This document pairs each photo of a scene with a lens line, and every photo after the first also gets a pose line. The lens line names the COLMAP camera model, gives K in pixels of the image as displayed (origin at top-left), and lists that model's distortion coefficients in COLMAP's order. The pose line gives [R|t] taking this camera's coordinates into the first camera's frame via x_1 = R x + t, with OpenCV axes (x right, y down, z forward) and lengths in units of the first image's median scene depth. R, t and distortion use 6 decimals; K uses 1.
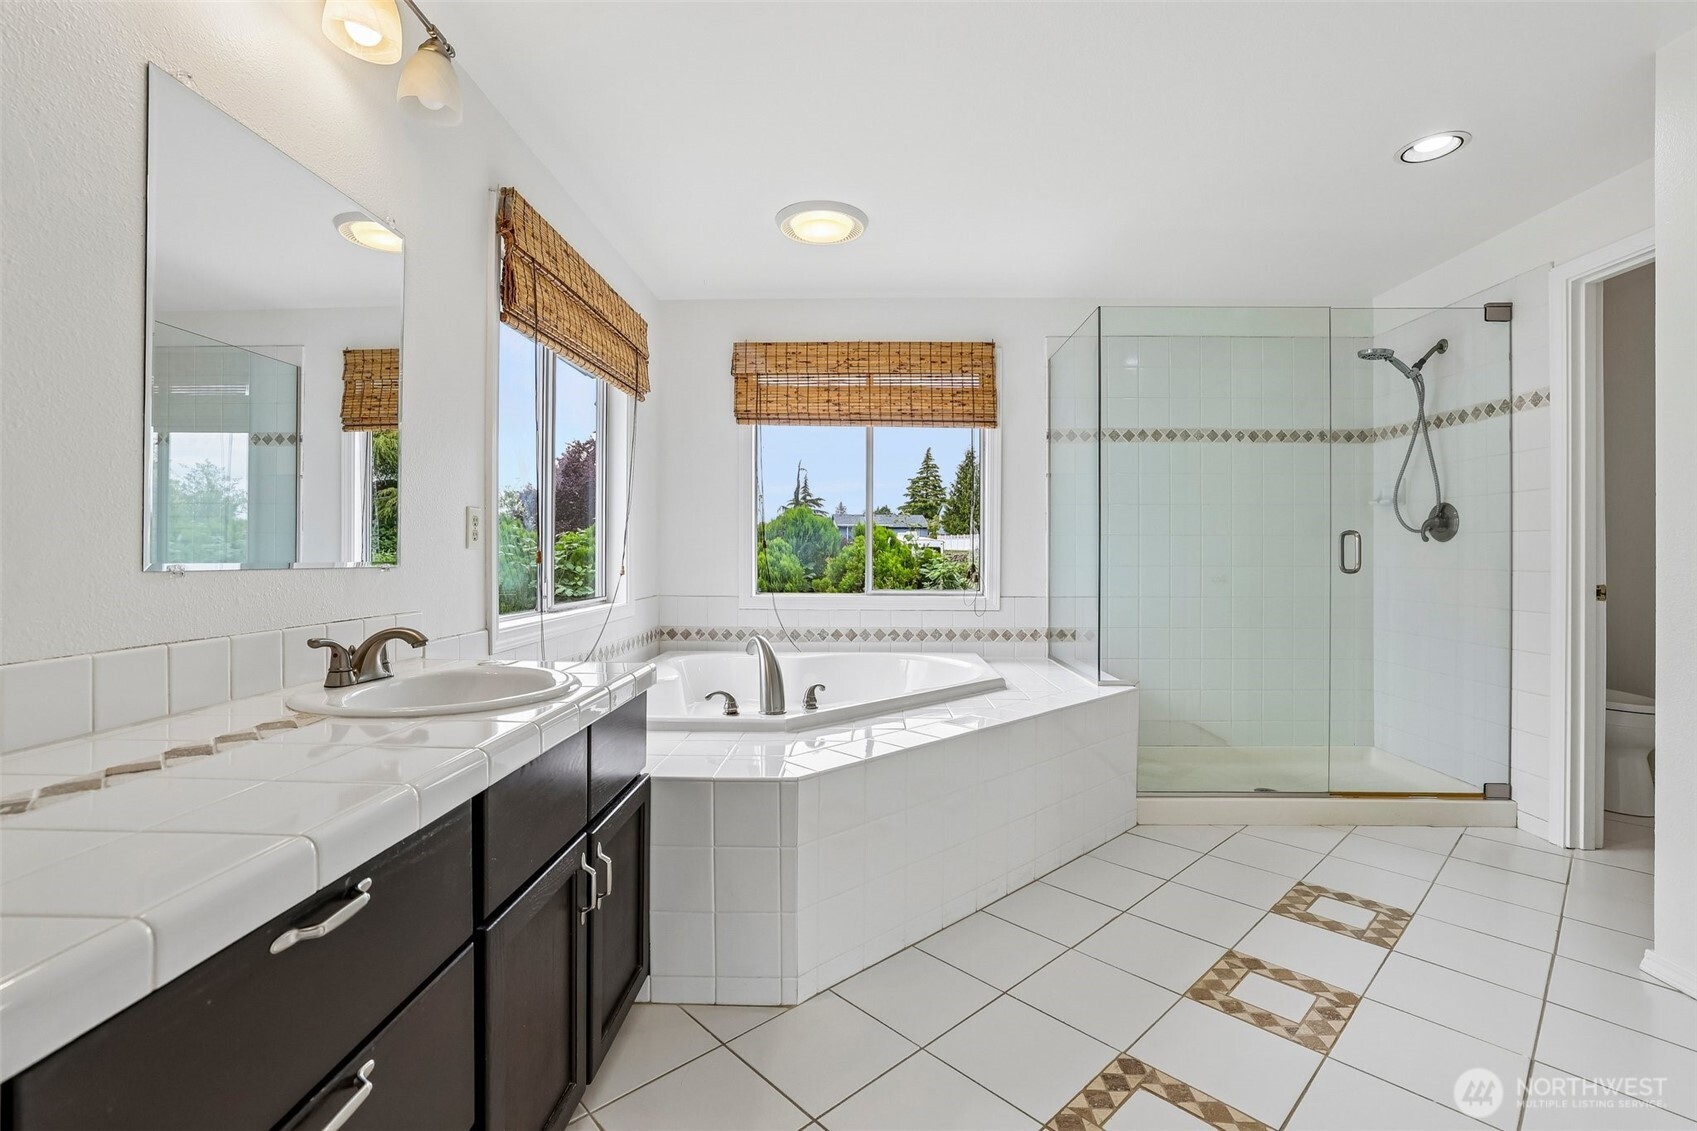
lens RADIAL K [[730.5, 0, 855.8], [0, 730.5, 556.3], [0, 0, 1]] dist [-0.023879, 0.001790]
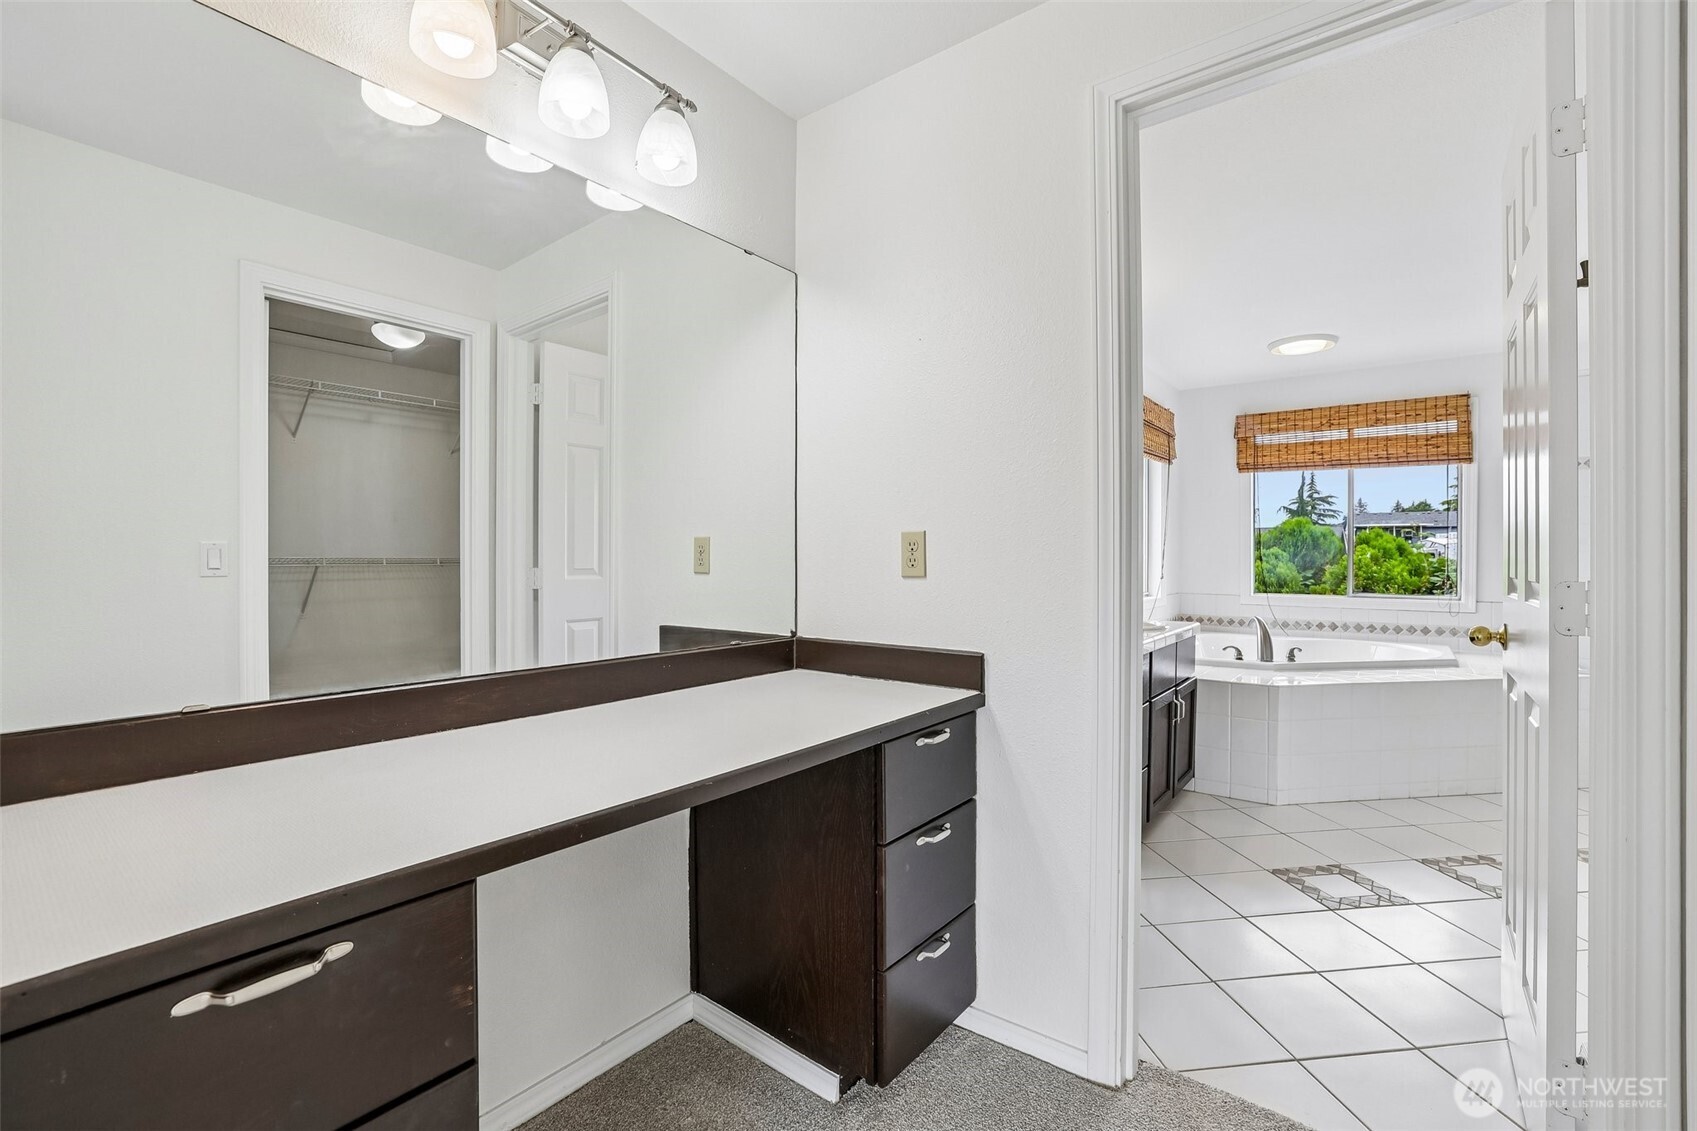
lens RADIAL K [[730.5, 0, 859.3], [0, 730.5, 554.1], [0, 0, 1]] dist [-0.023879, 0.001790]
pose [[0.807460, -0.000388, -0.589923, 0.073740], [-0.003444, 0.999980, -0.005371, -0.014126], [0.589913, 0.006368, 0.807442, -0.574457]]
